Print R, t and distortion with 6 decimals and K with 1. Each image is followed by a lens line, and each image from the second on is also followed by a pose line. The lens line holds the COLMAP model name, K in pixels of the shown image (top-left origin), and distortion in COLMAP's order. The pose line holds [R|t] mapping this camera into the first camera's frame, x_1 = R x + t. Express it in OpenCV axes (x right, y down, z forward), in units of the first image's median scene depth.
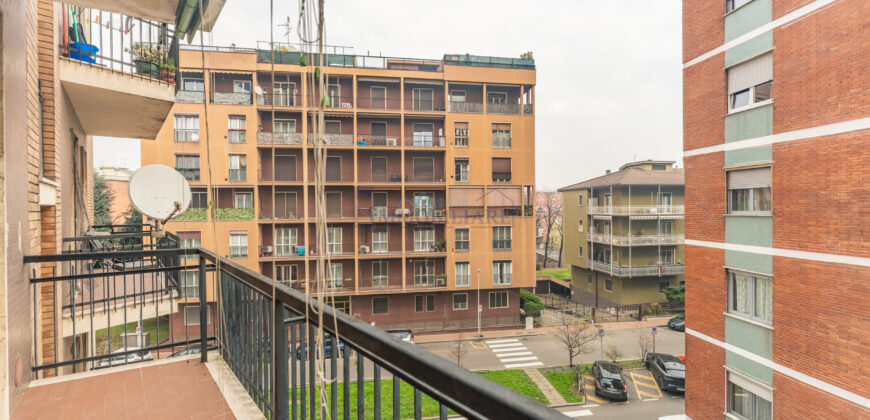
lens RADIAL K [[344.6, 0, 442.8], [0, 344.6, 210.2], [0, 0, 1]] dist [-0.000172, -0.001429]
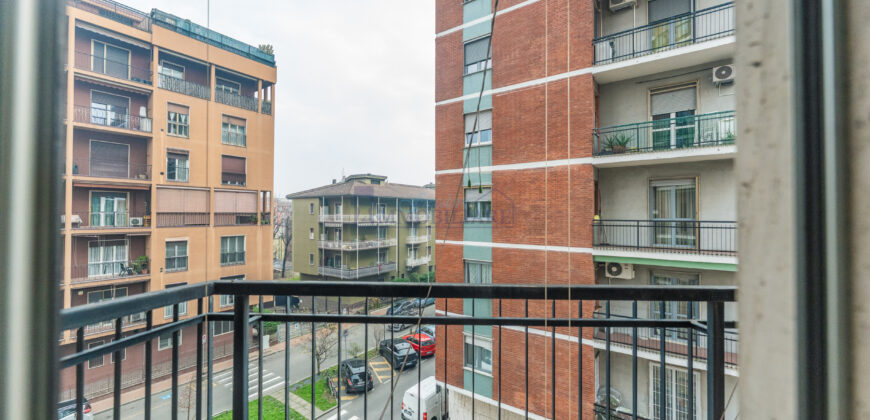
lens RADIAL K [[344.6, 0, 427.4], [0, 344.6, 211.0], [0, 0, 1]] dist [-0.000172, -0.001429]
pose [[0.705772, 0.016167, 0.708254, -0.096709], [-0.000225, 0.999745, -0.022597, 0.002732], [-0.708439, 0.015788, 0.705596, 0.054187]]
